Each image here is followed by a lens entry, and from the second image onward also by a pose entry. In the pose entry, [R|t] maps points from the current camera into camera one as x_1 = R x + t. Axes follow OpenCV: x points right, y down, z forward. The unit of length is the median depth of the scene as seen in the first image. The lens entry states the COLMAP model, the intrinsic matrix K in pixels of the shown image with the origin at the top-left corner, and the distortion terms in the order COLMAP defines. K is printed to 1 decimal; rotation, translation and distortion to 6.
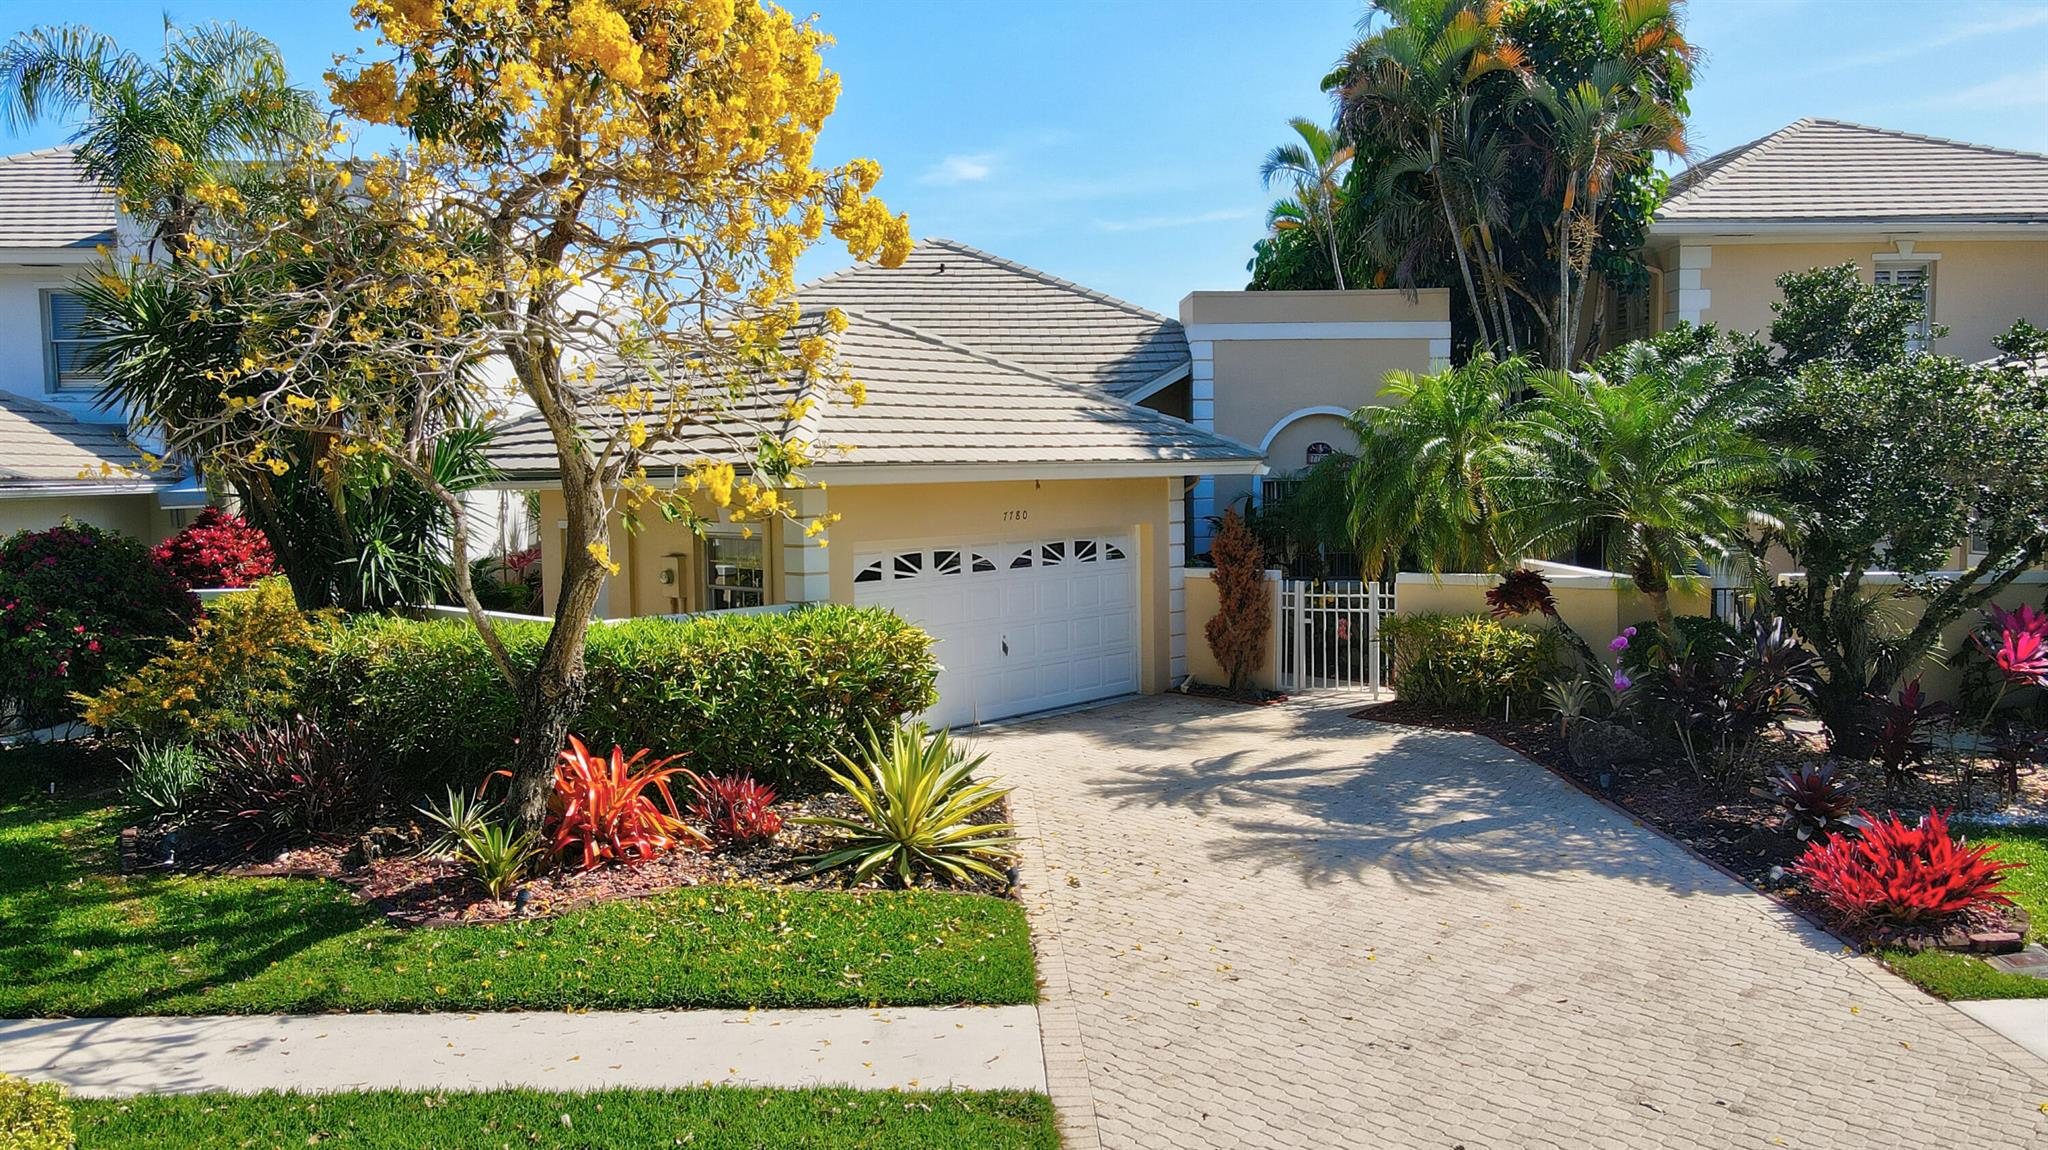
lens RADIAL K [[1510.1, 0, 1024.0], [0, 1510.1, 575.0], [0, 0, 1]] dist [-0.001759, 0.000288]
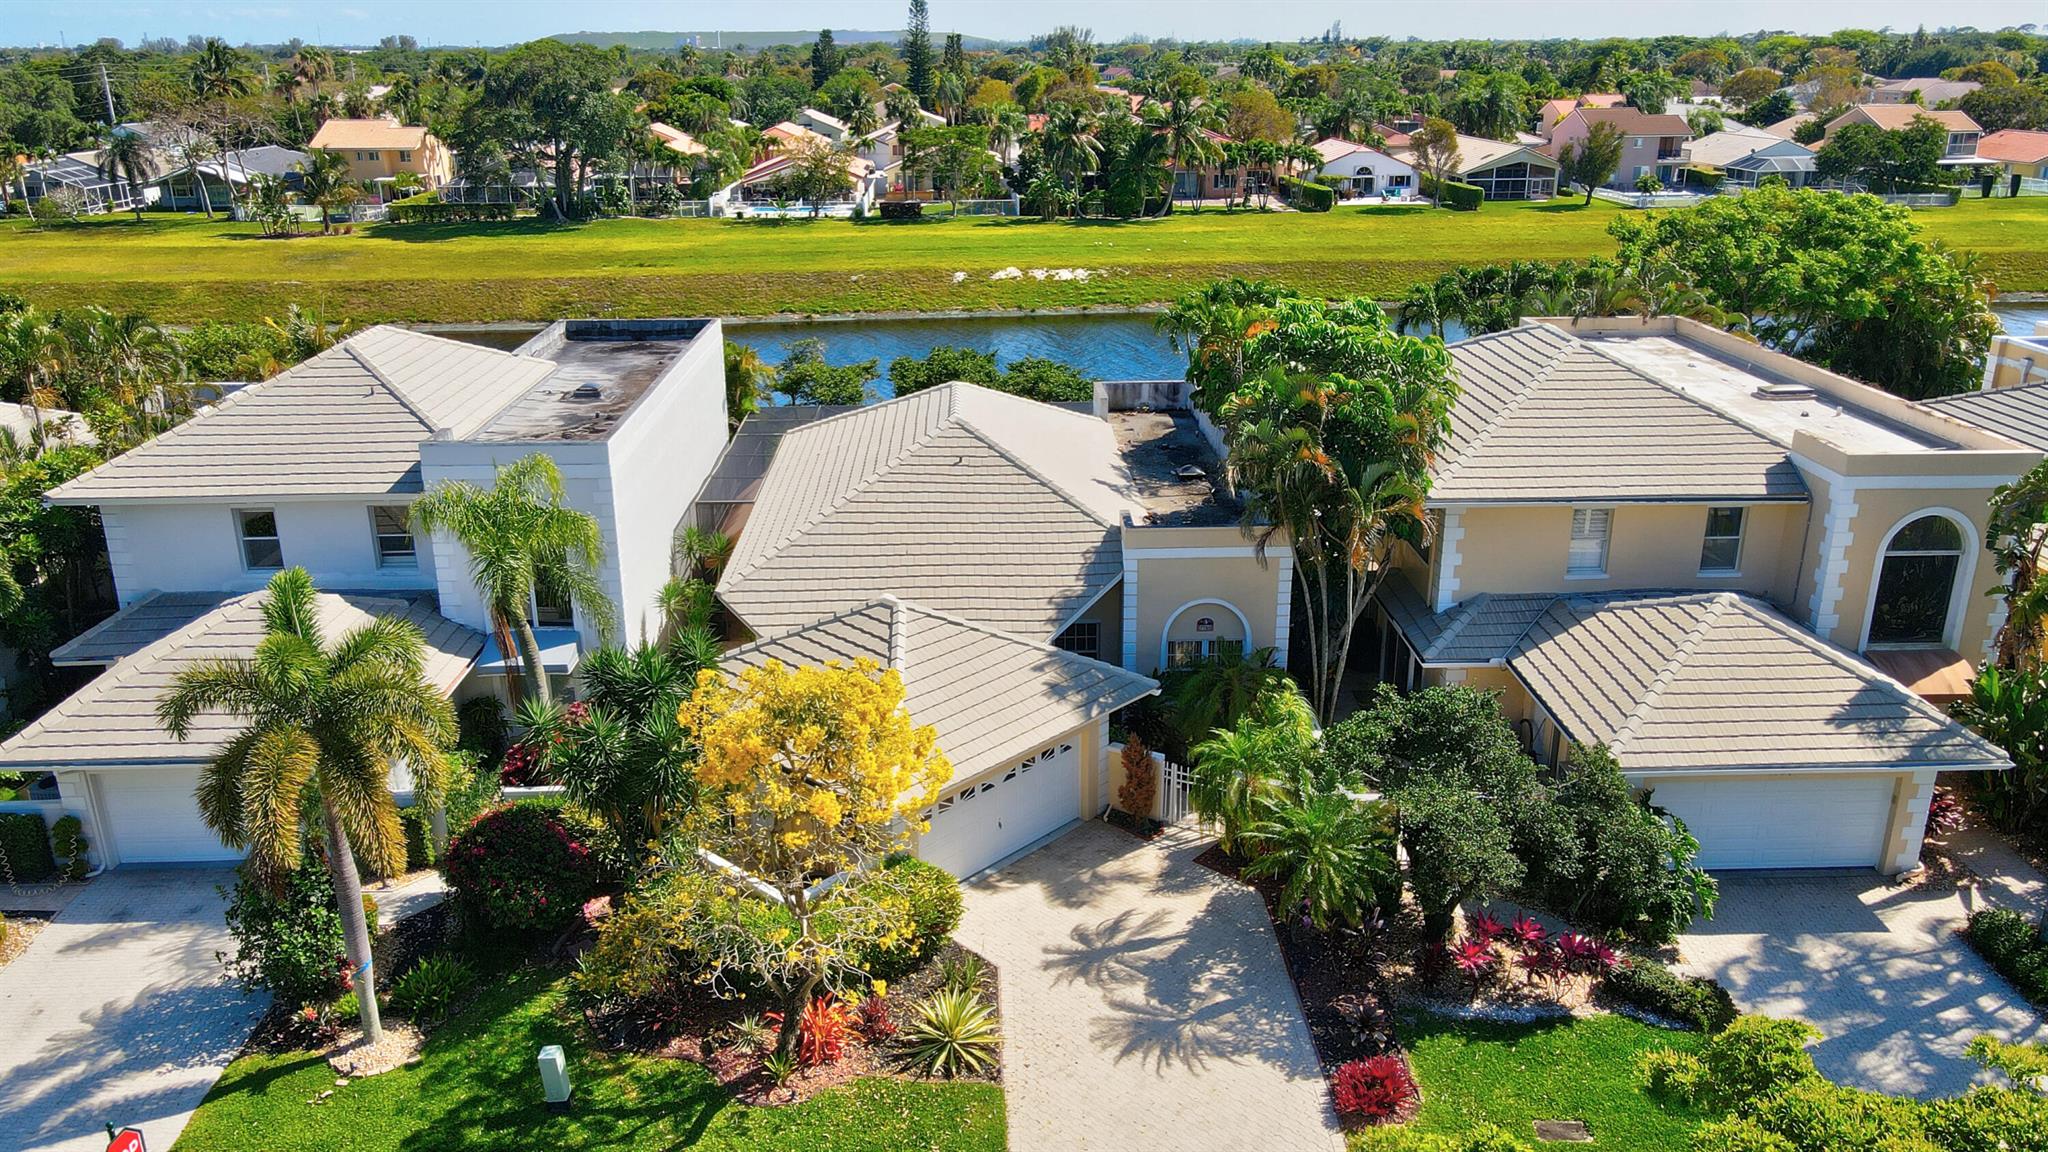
lens RADIAL K [[1502.3, 0, 1024.0], [0, 1502.3, 576.0], [0, 0, 1]] dist [-0.000785, 0.028015]
pose [[0.999947, 0.002171, -0.010101, 0.044734], [0.000606, 0.963658, 0.267139, -0.988676], [0.010314, -0.267131, 0.963605, -0.874917]]
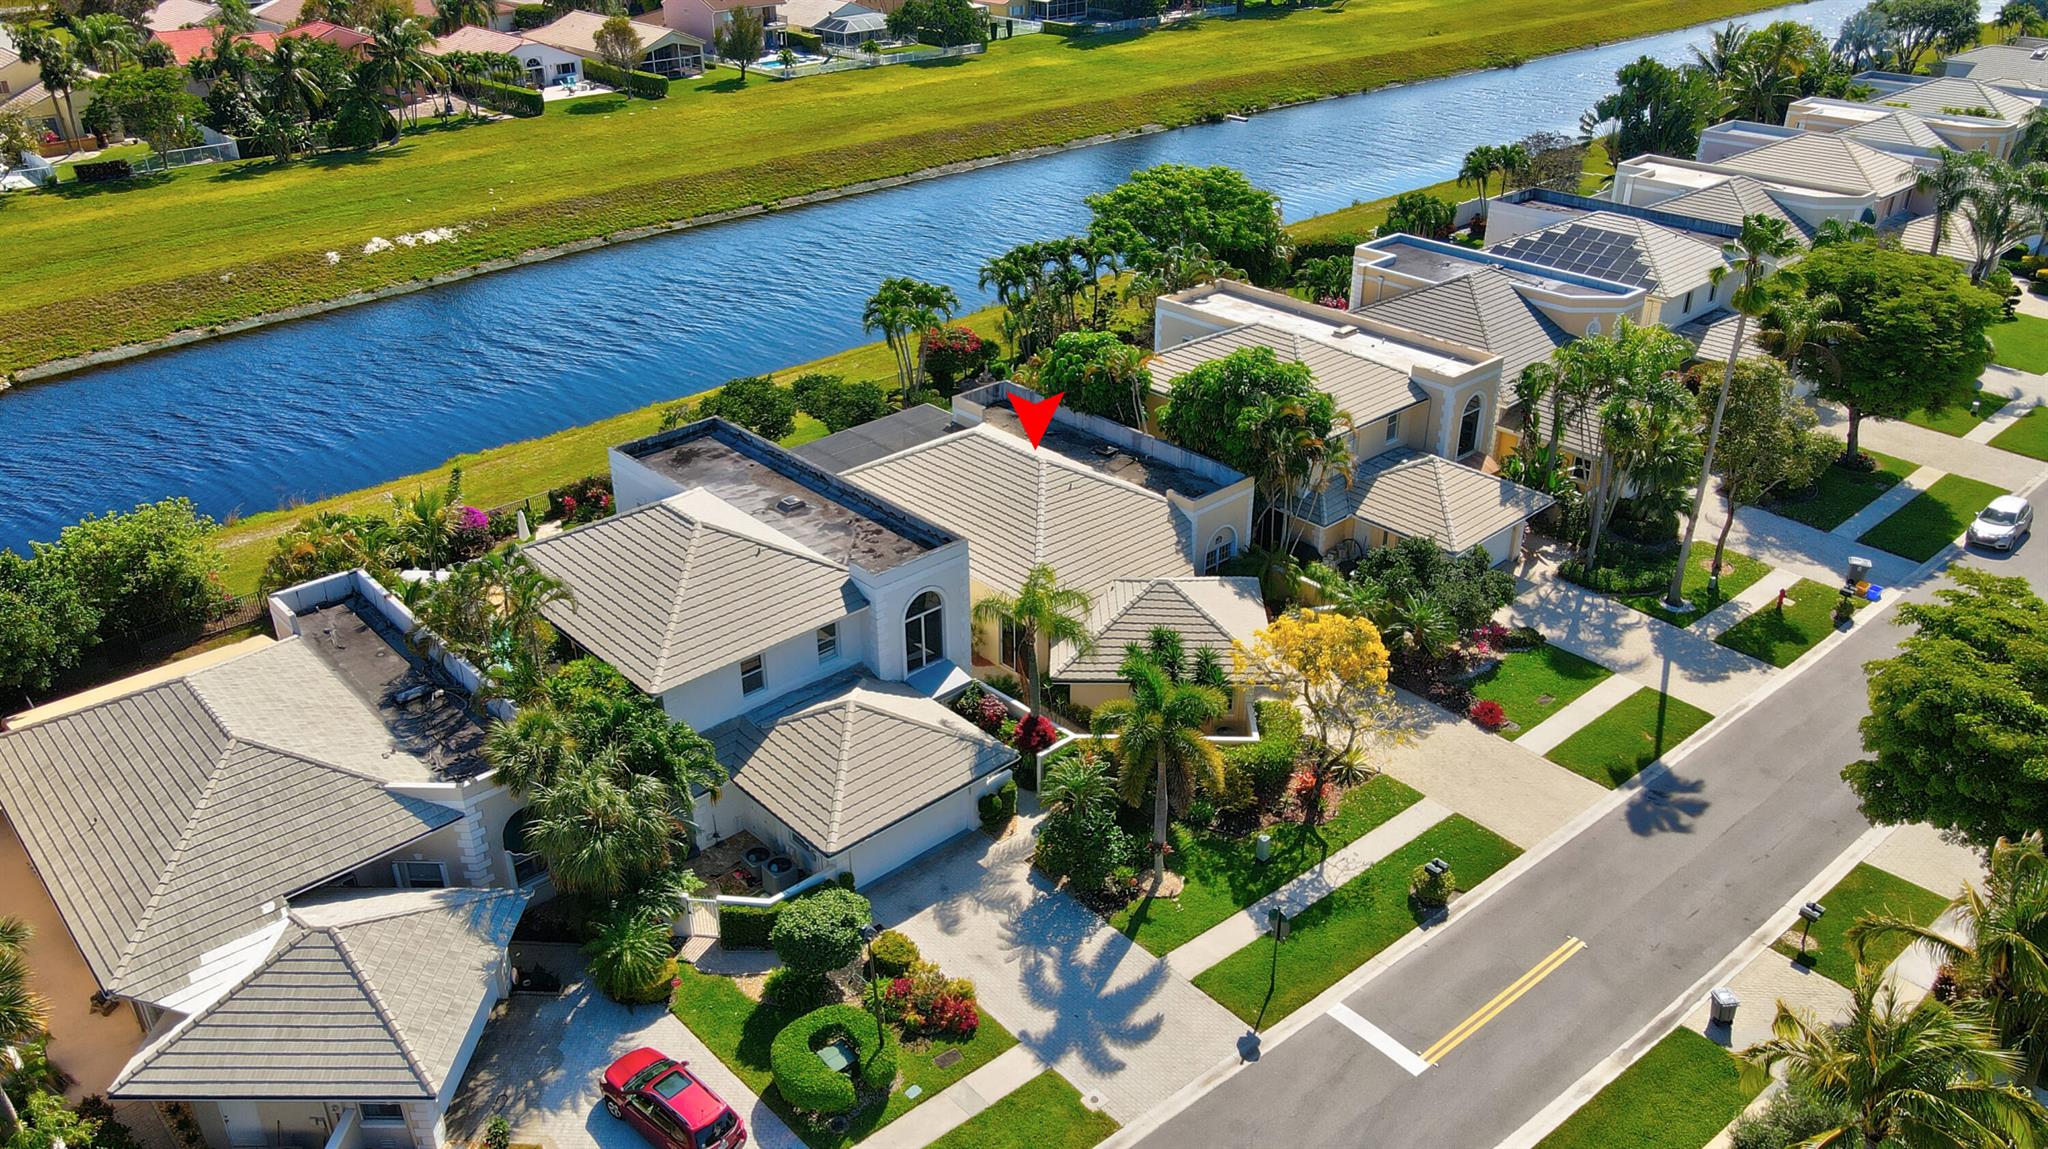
lens RADIAL K [[1502.3, 0, 1024.0], [0, 1502.3, 574.5], [0, 0, 1]] dist [-0.000785, 0.028015]
pose [[0.763425, -0.298416, 0.572826, -3.112691], [0.044336, 0.908989, 0.414455, -2.181313], [-0.644373, -0.291009, 0.707176, -1.378992]]
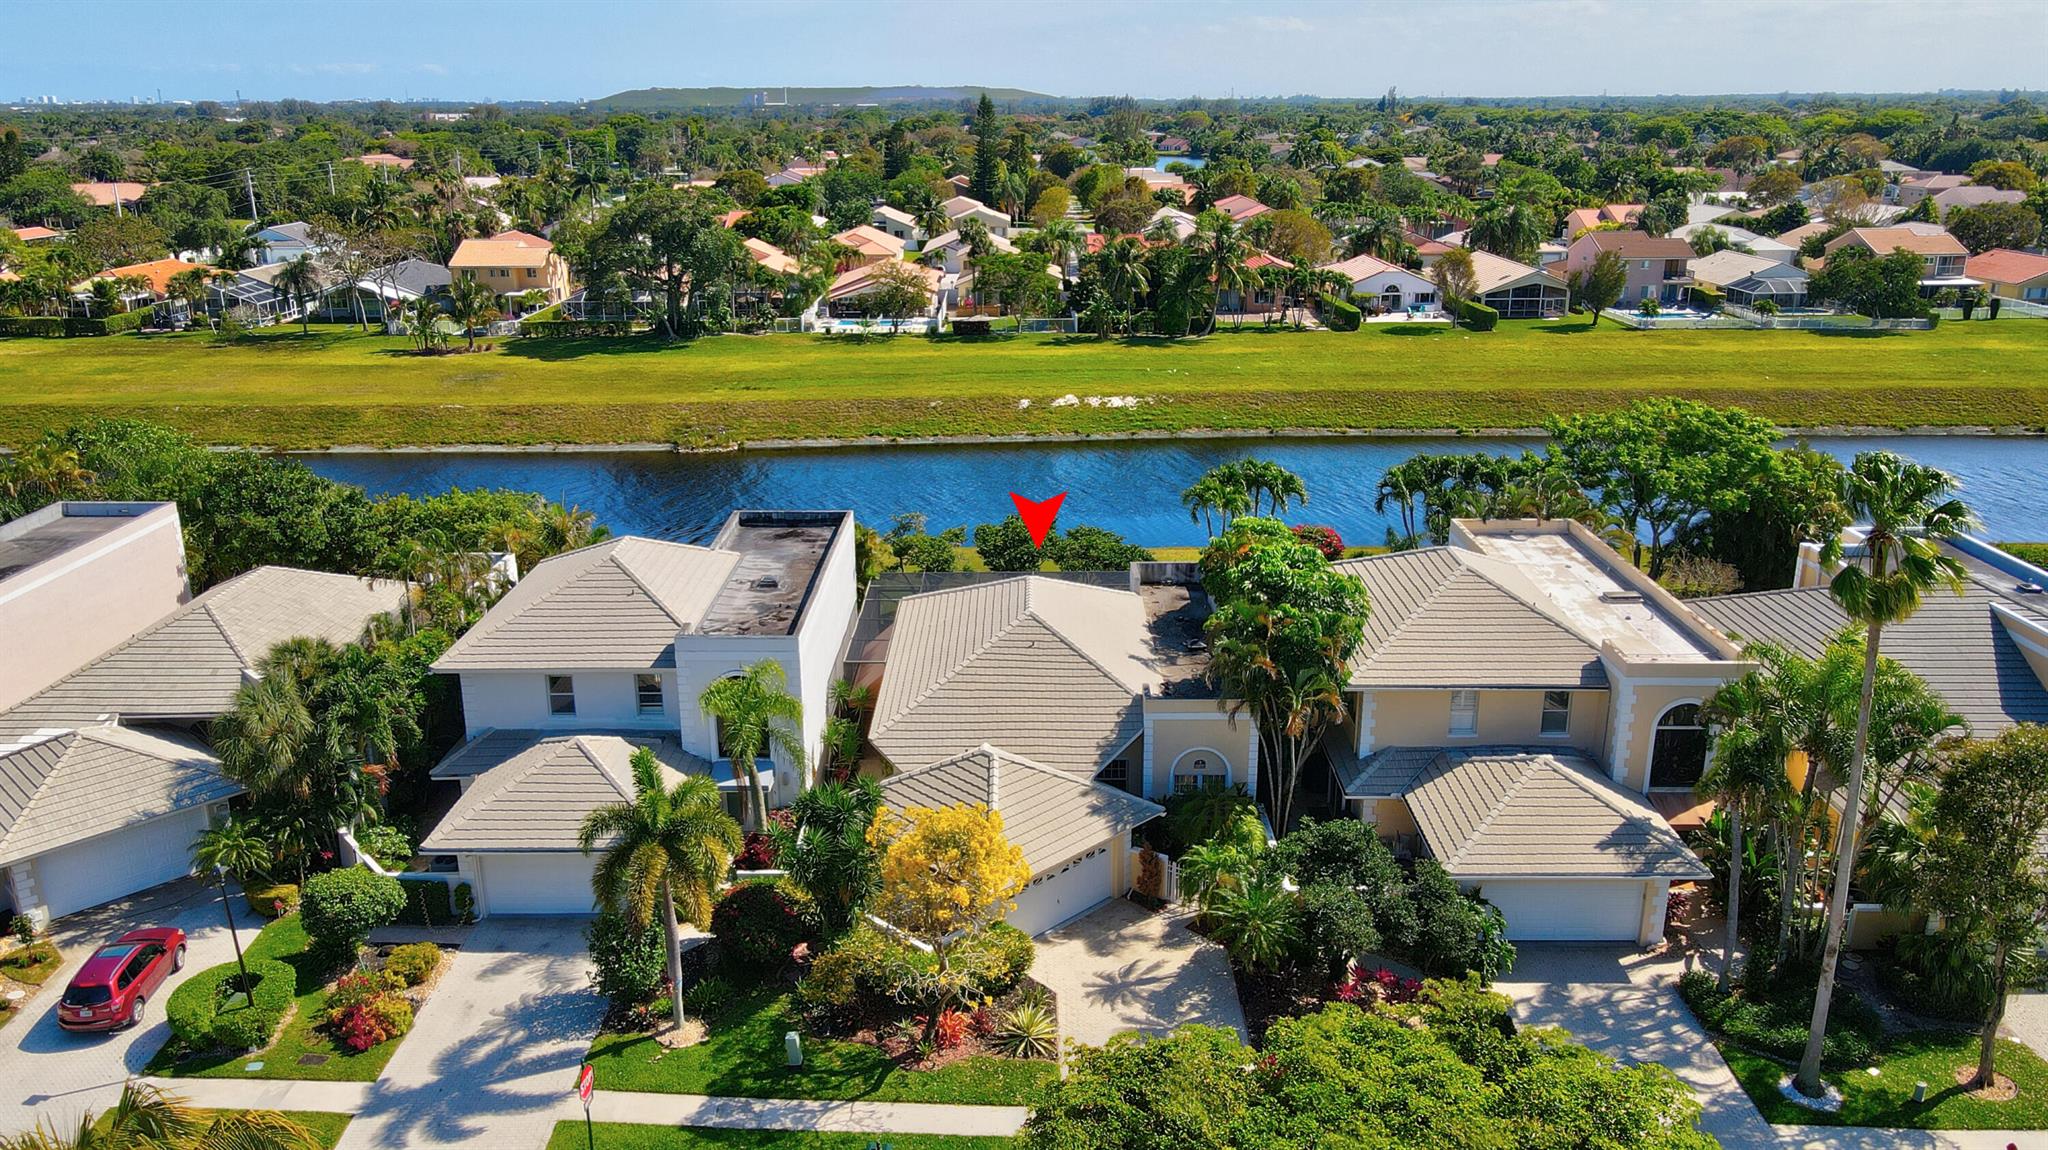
lens RADIAL K [[1502.3, 0, 1024.0], [0, 1502.3, 575.0], [0, 0, 1]] dist [-0.000785, 0.028015]
pose [[0.998816, 0.014333, -0.046495, 0.059731], [-0.002975, 0.971825, 0.235686, -1.623429], [0.048563, -0.235268, 0.970717, -2.085958]]
